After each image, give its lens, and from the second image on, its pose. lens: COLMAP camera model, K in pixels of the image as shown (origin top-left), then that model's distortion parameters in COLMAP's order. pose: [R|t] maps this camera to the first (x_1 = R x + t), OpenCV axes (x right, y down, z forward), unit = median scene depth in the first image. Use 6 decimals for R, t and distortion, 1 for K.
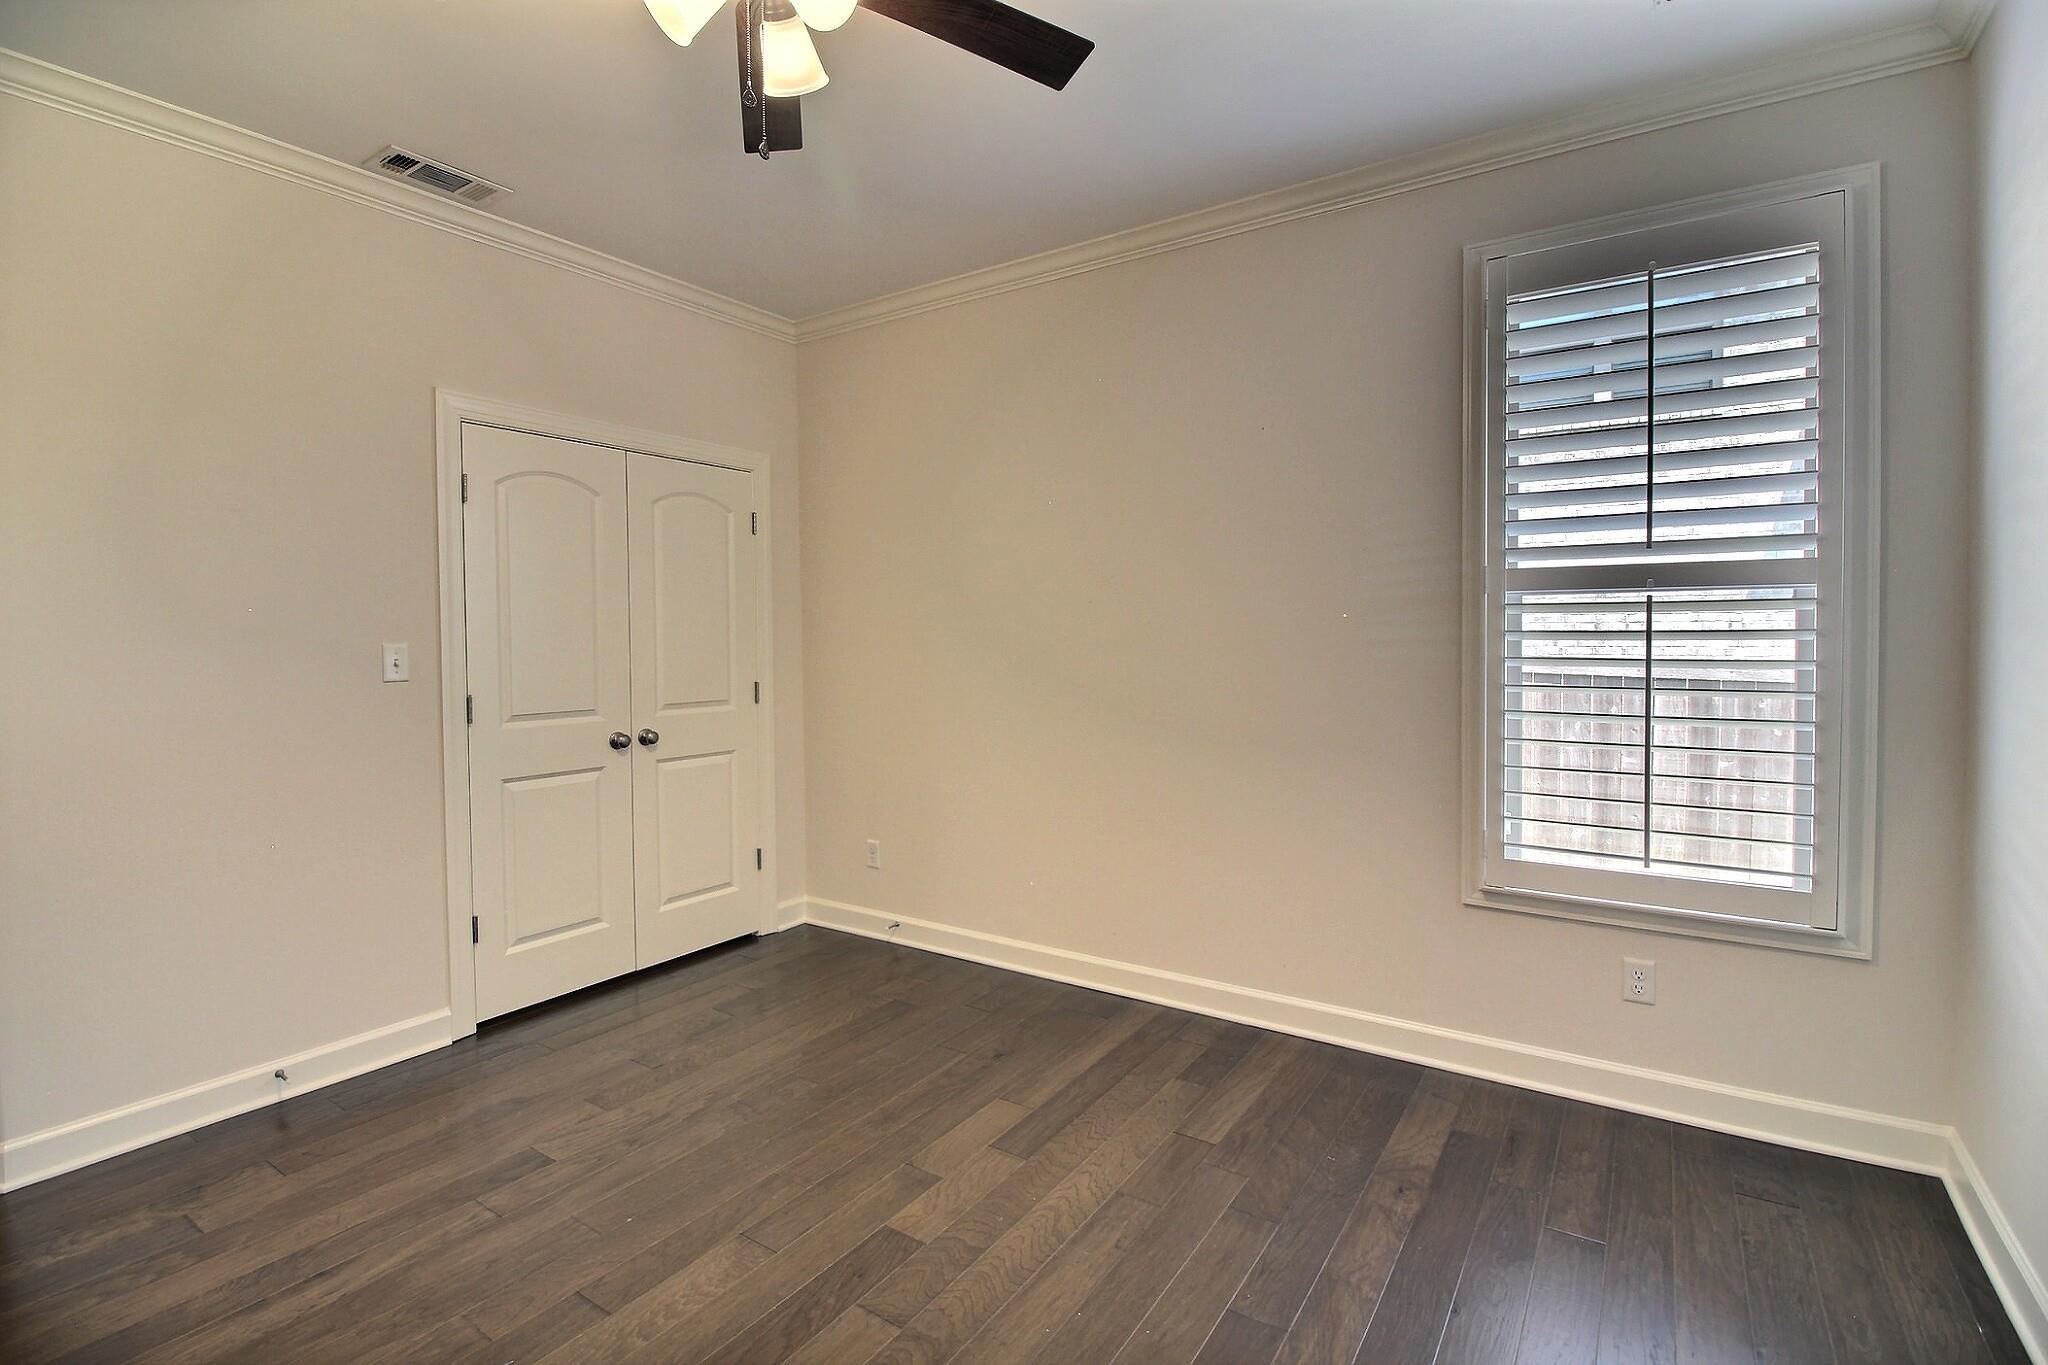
lens RADIAL K [[894.0, 0, 1024.0], [0, 894.0, 682.5], [0, 0, 1]] dist [-0.010969, 0.000120]
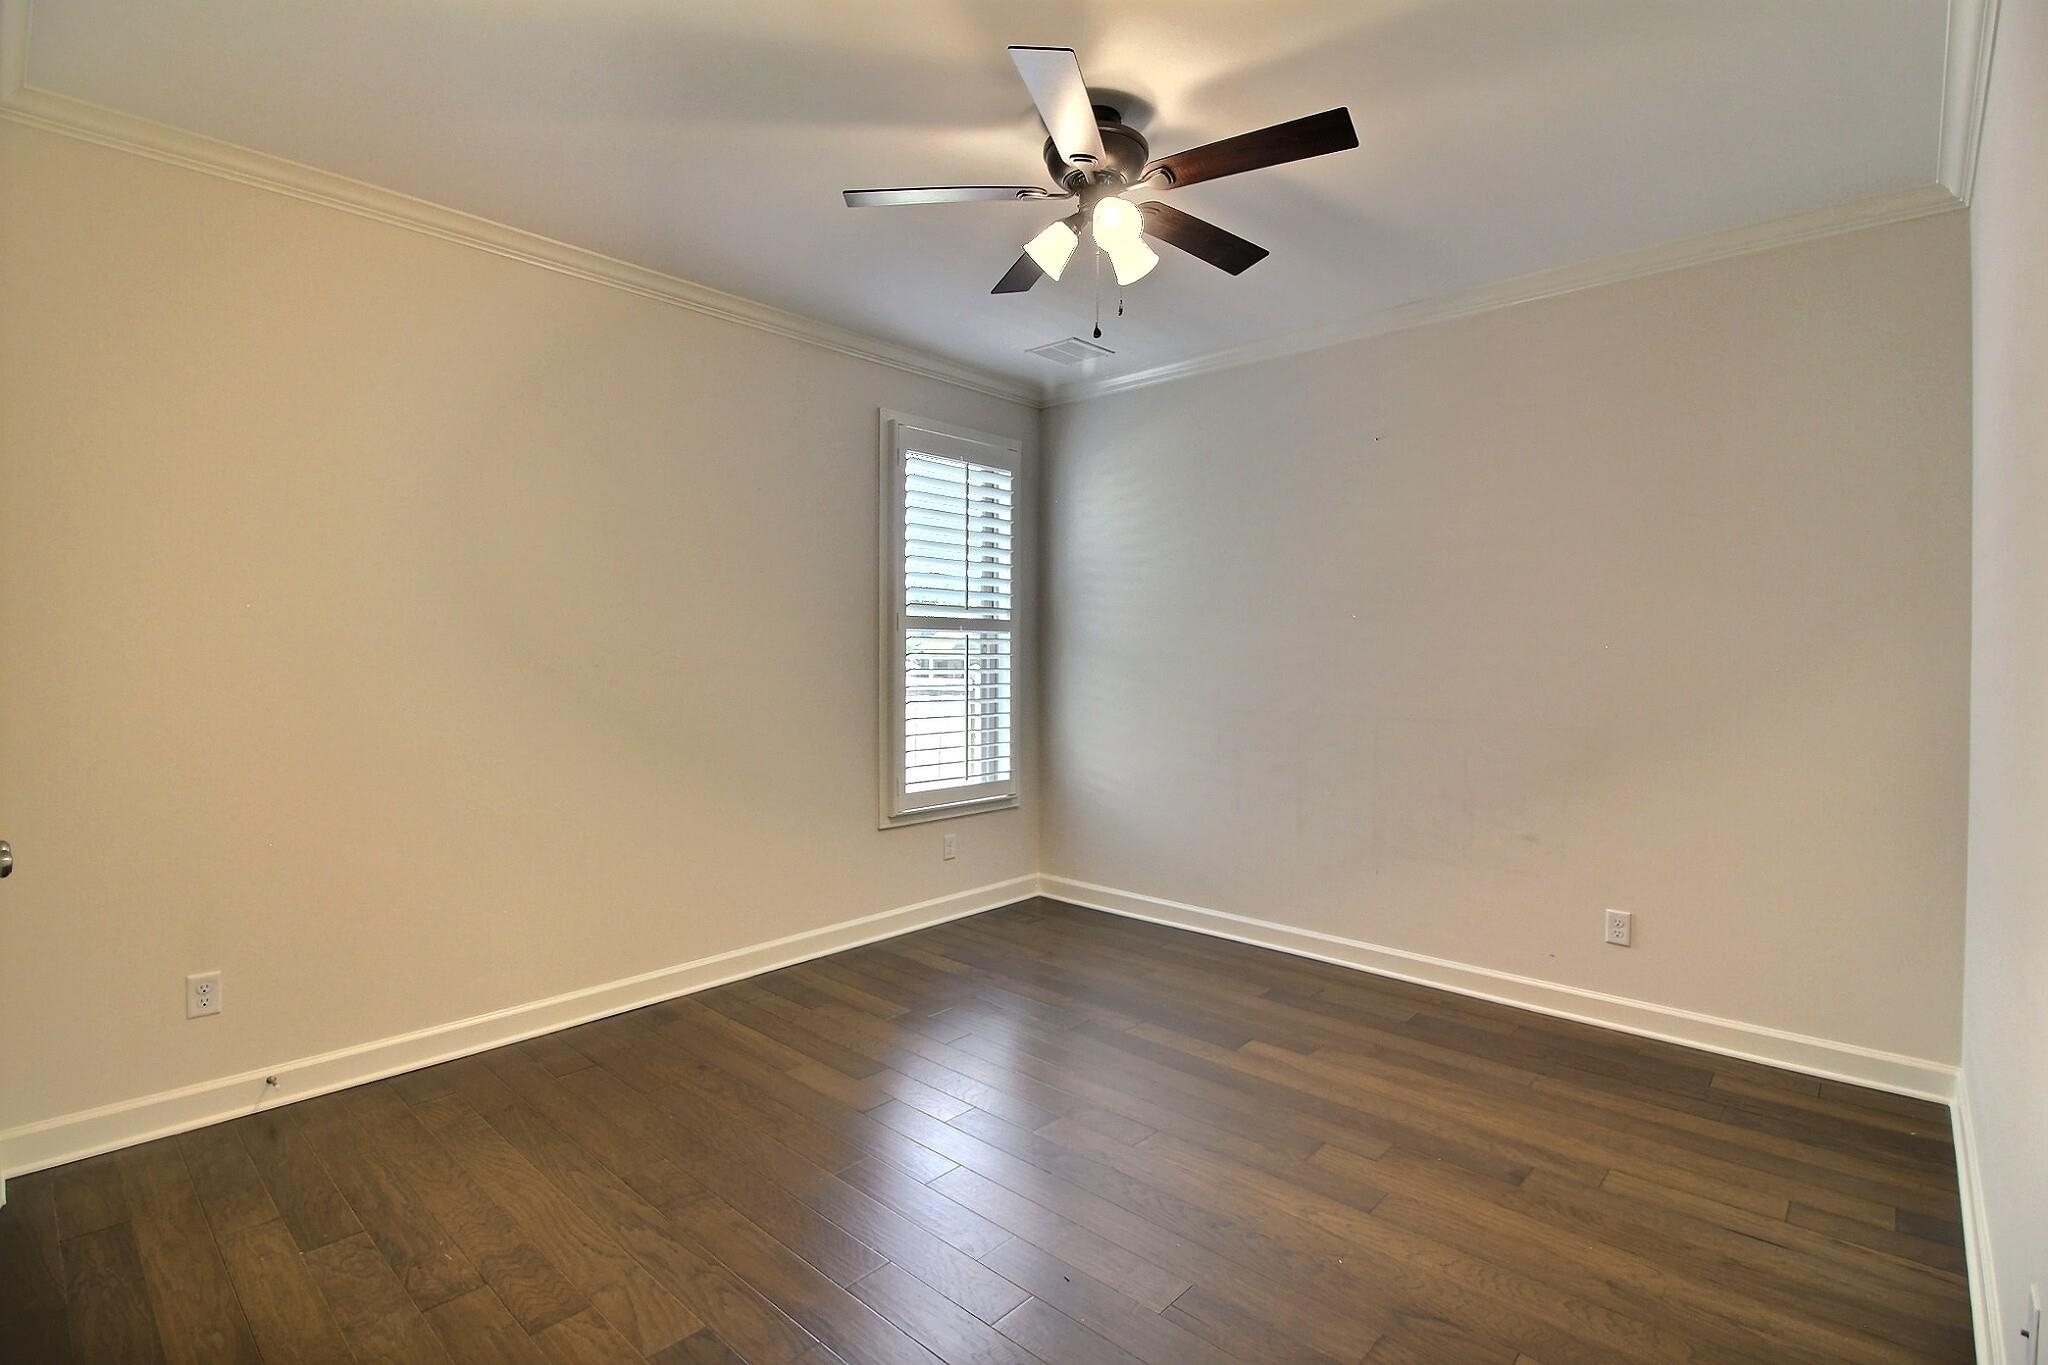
lens RADIAL K [[978.9, 0, 984.2], [0, 978.9, 682.3], [0, 0, 1]] dist [-0.002273, -0.000742]
pose [[0.194455, -0.029611, 0.980464, -1.151828], [0.036180, 0.999081, 0.022998, -0.039653], [-0.980244, 0.031001, 0.195347, 0.494823]]
